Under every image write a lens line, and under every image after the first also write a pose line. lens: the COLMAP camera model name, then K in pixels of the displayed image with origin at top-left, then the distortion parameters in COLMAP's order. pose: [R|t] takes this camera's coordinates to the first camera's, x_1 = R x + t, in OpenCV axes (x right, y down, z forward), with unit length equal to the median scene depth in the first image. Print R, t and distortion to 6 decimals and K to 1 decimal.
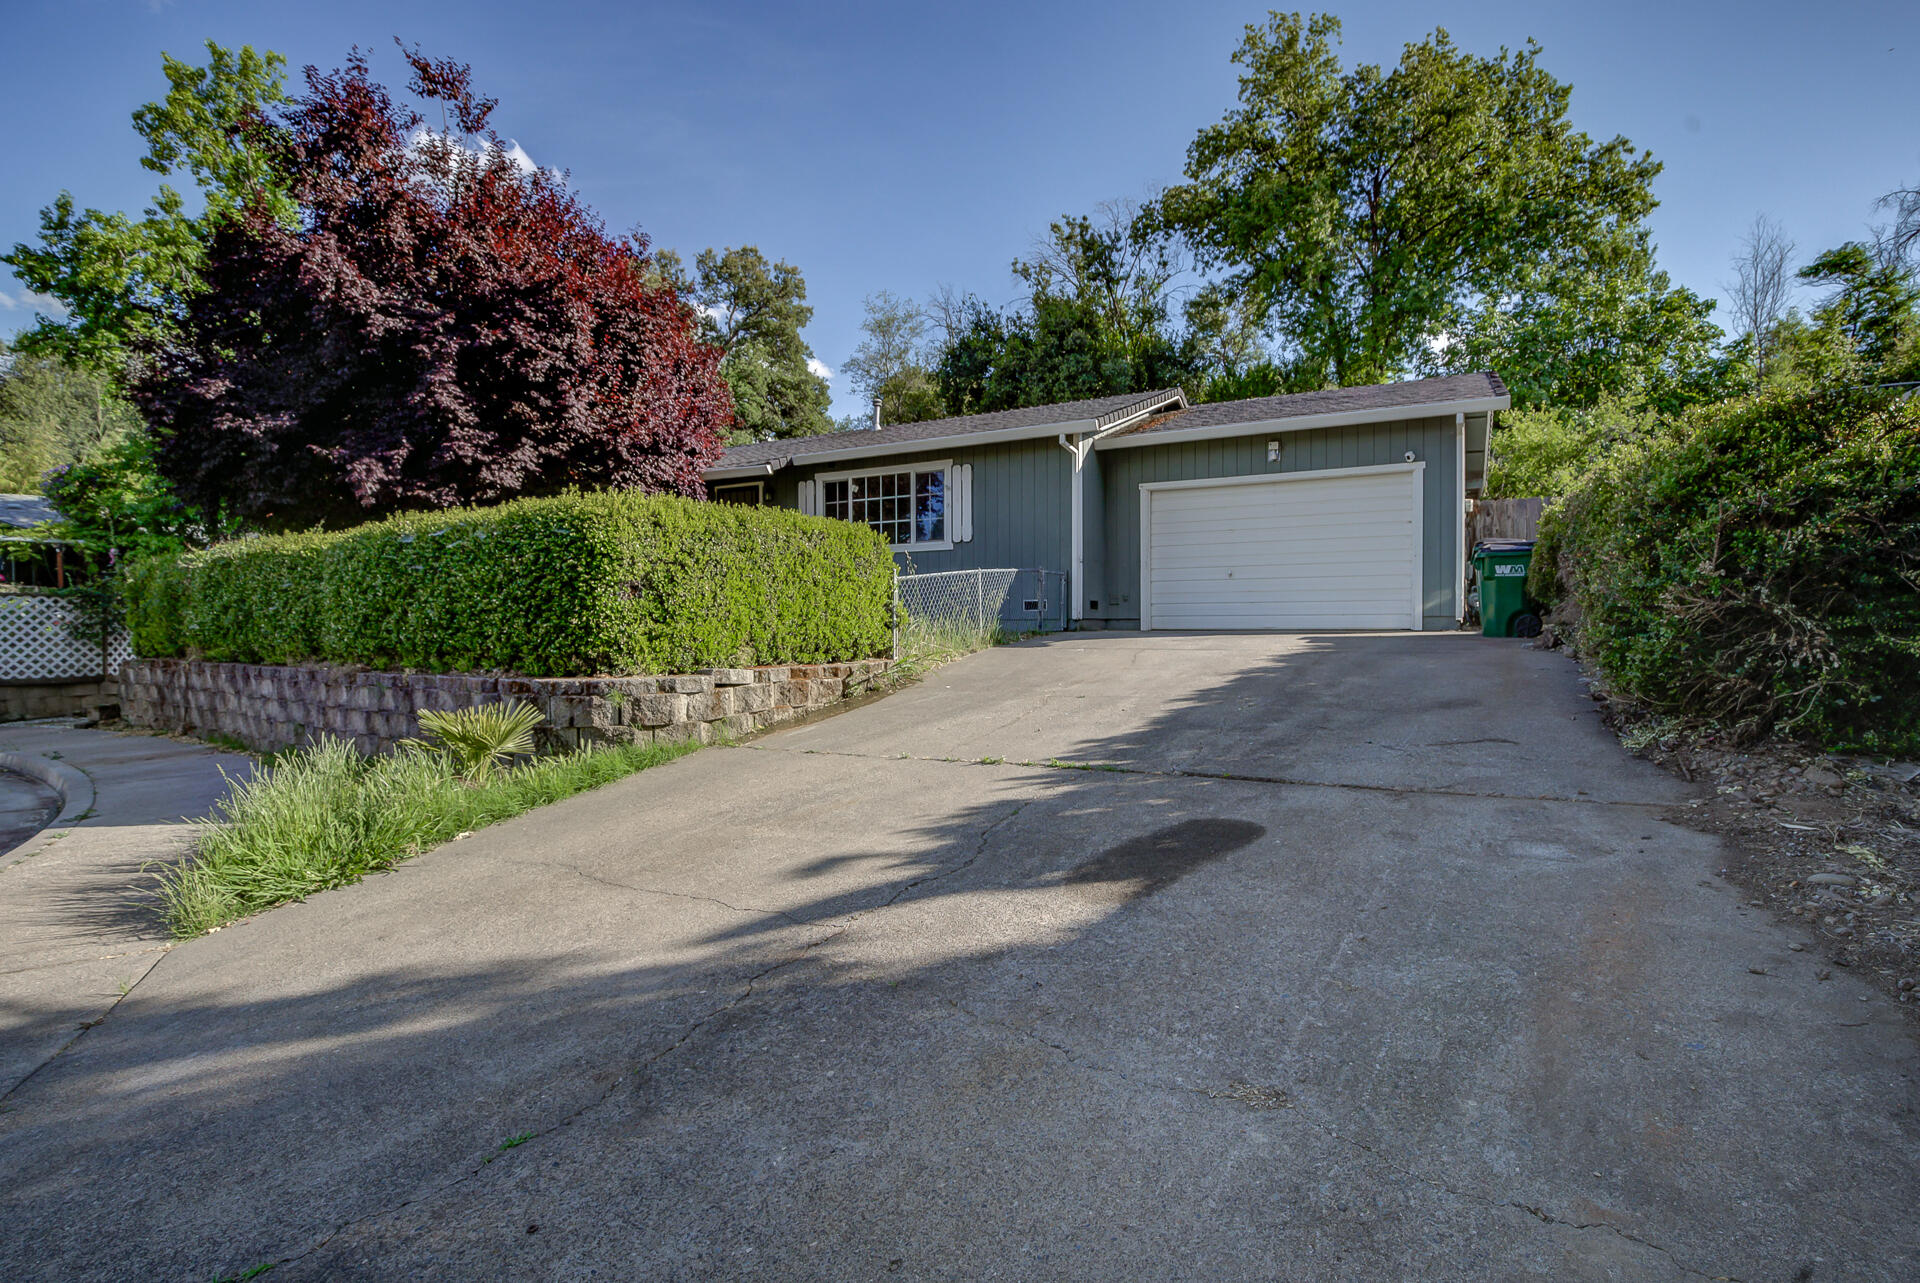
lens RADIAL K [[916.6, 0, 958.7], [0, 916.6, 600.8], [0, 0, 1]] dist [-0.019530, -0.000253]
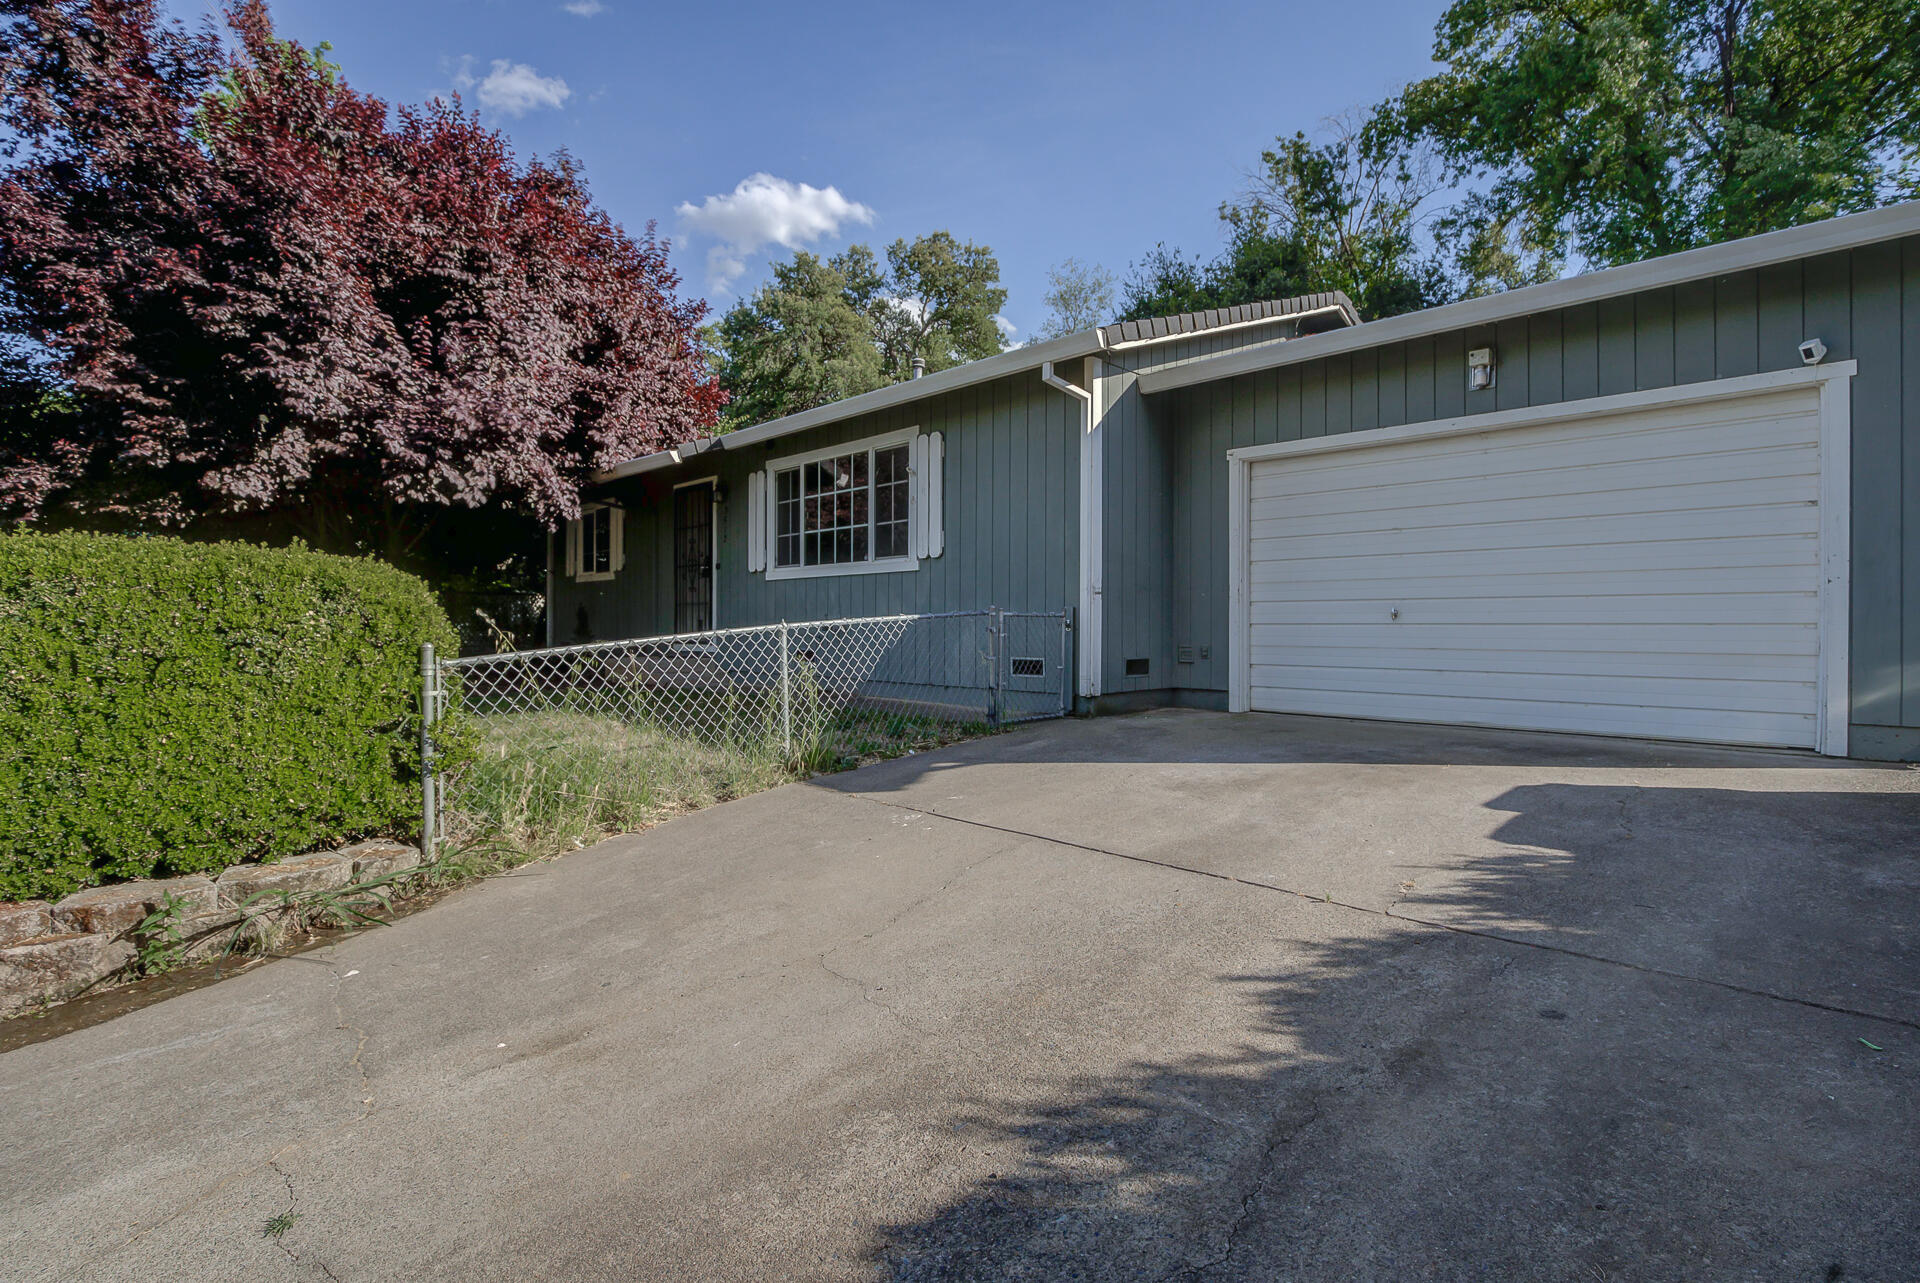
lens RADIAL K [[916.6, 0, 958.7], [0, 916.6, 600.8], [0, 0, 1]] dist [-0.019530, -0.000253]
pose [[0.960193, -0.003351, -0.279318, 0.074182], [0.003534, 0.999994, 0.000153, -0.013626], [0.279316, -0.001134, 0.960199, 0.157413]]
